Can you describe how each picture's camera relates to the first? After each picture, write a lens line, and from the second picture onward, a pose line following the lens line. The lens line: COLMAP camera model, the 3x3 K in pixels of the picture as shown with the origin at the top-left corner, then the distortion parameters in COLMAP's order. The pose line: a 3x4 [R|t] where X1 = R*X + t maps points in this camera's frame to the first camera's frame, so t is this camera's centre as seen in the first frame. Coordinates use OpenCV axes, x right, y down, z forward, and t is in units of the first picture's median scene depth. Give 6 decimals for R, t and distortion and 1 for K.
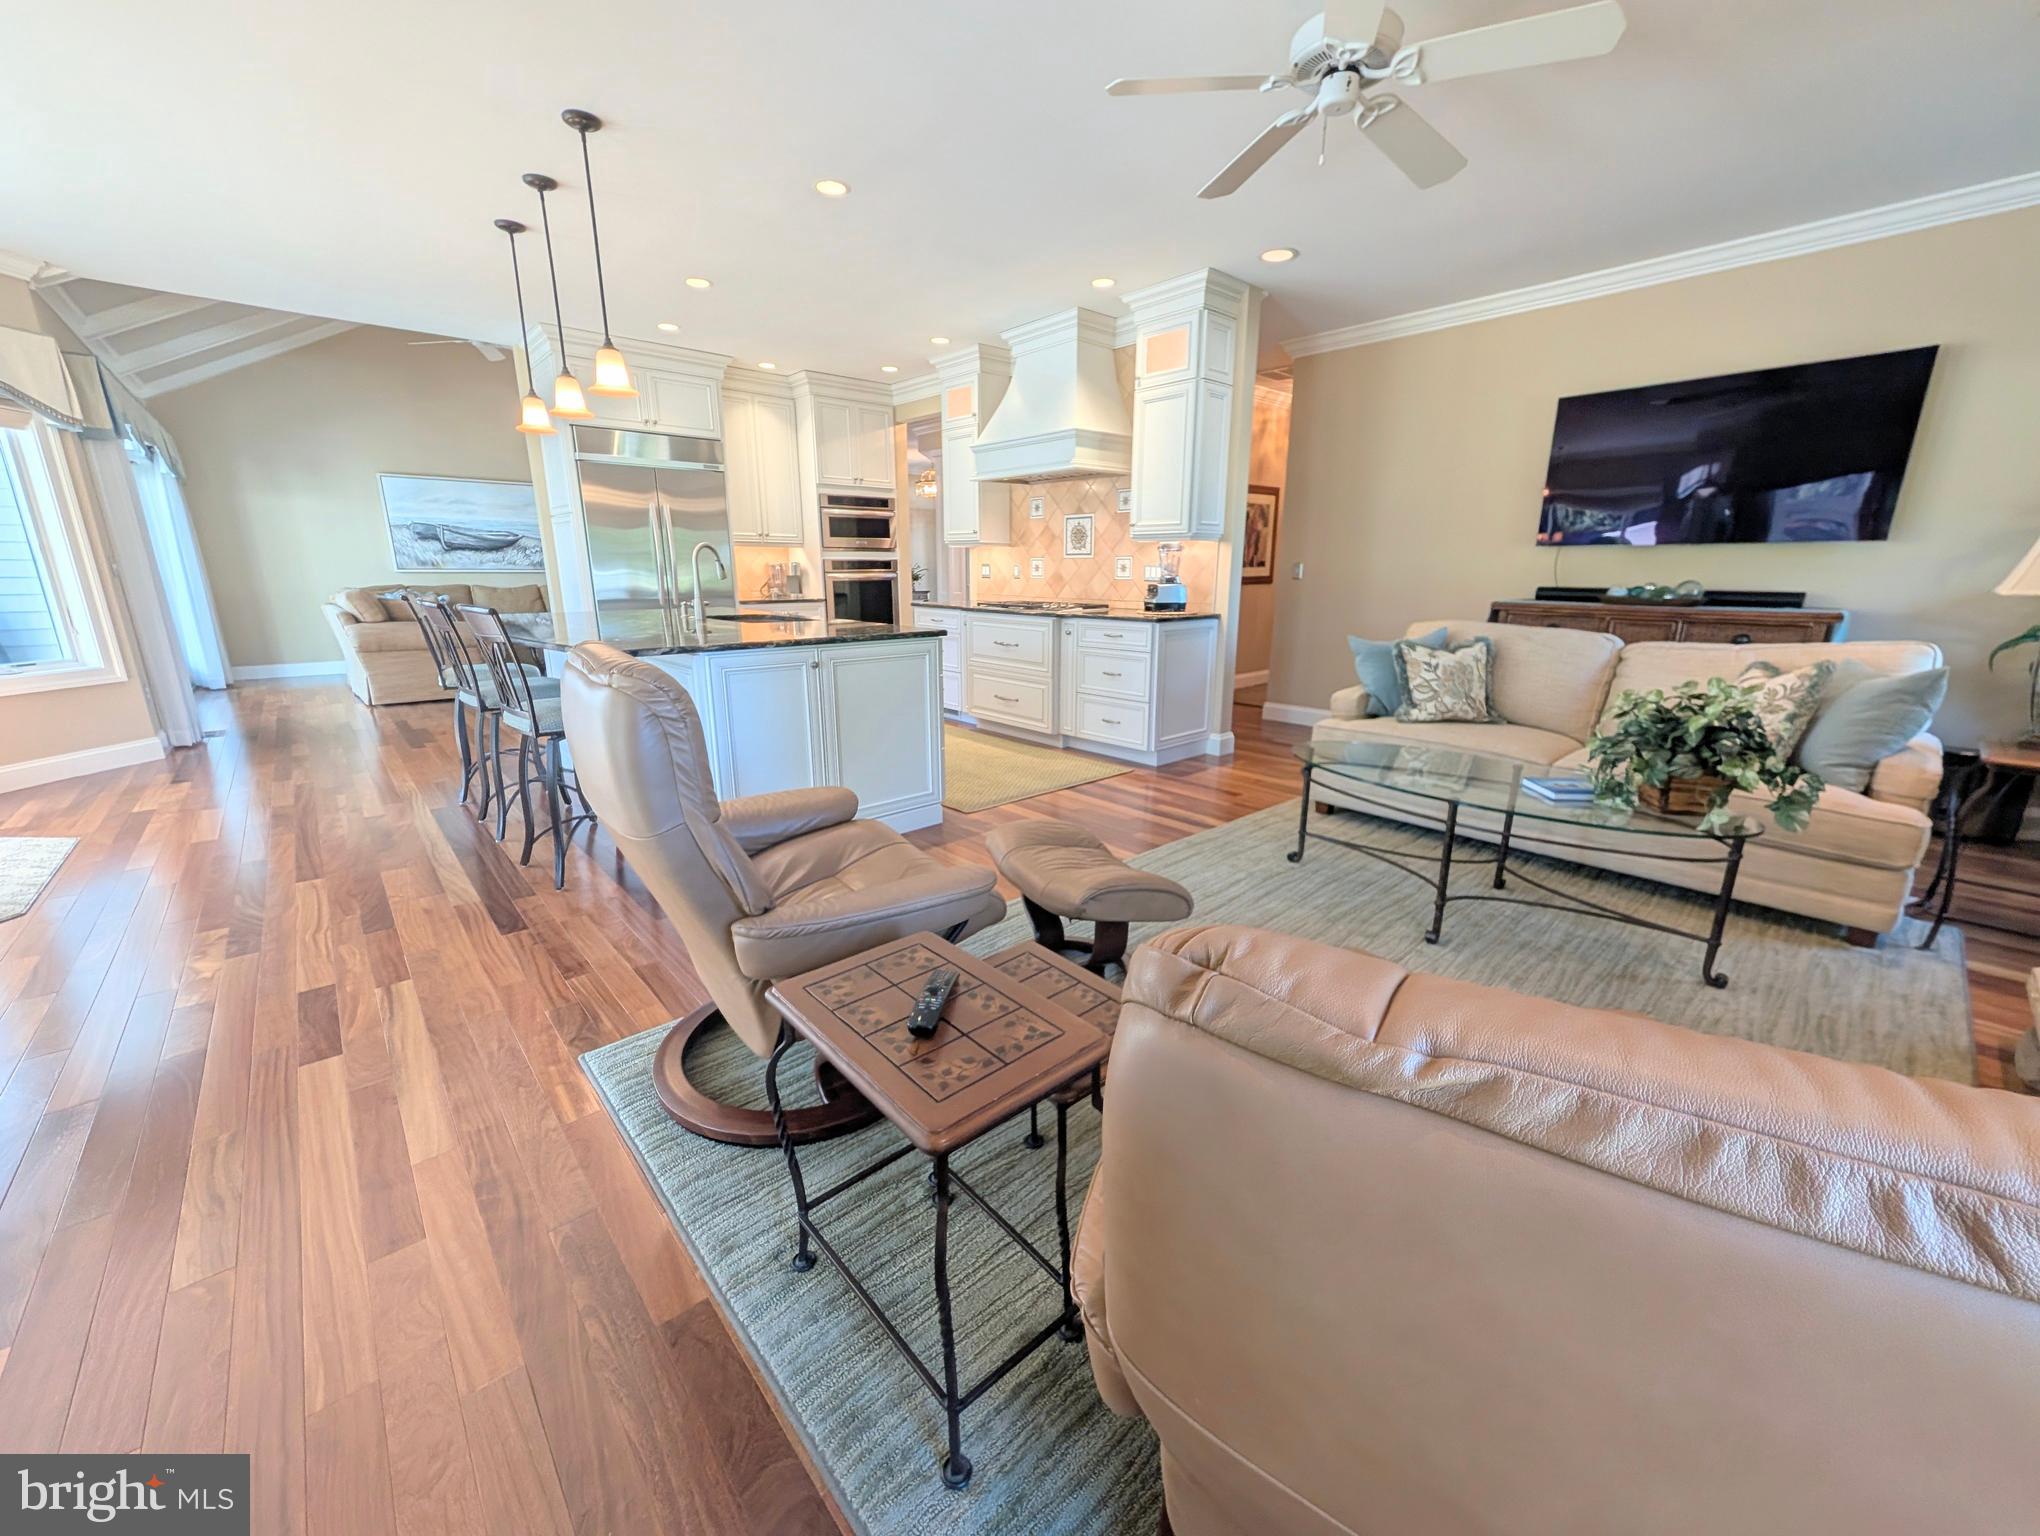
lens RADIAL K [[779.1, 0, 1027.3], [0, 779.1, 756.5], [0, 0, 1]] dist [0.002366, 0.000013]
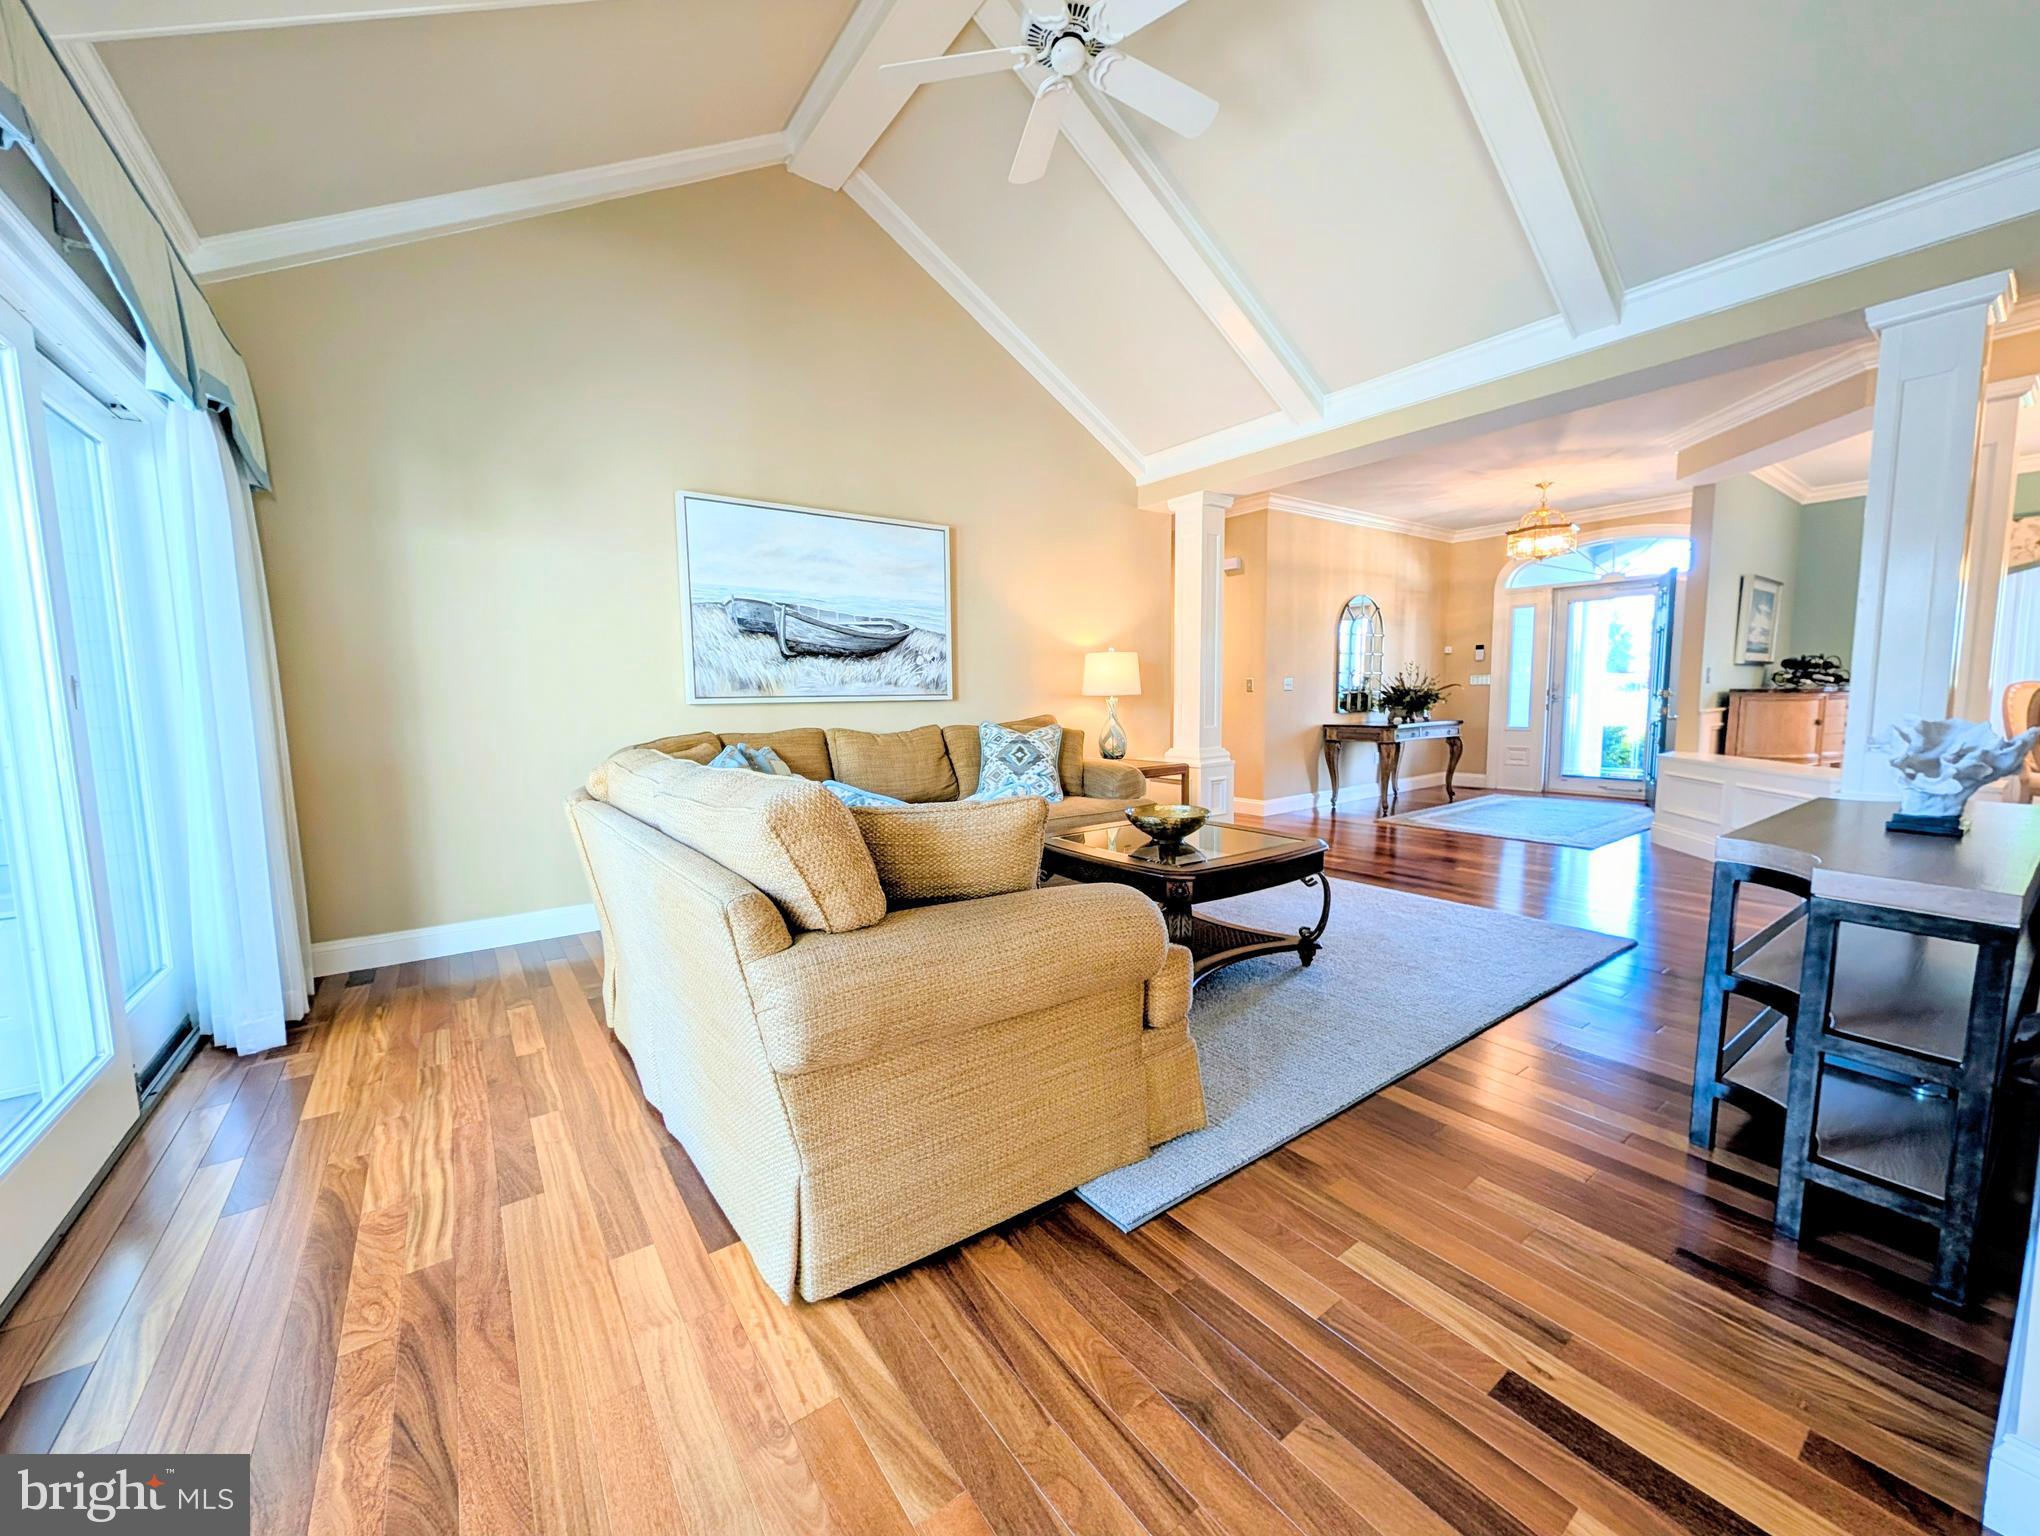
lens RADIAL K [[779.1, 0, 1025.3], [0, 779.1, 761.1], [0, 0, 1]] dist [0.002366, 0.000013]
pose [[0.995384, -0.003472, -0.095914, -0.564994], [-0.010575, 0.989293, -0.145557, -0.138713], [0.095393, 0.145900, 0.984690, 0.572419]]
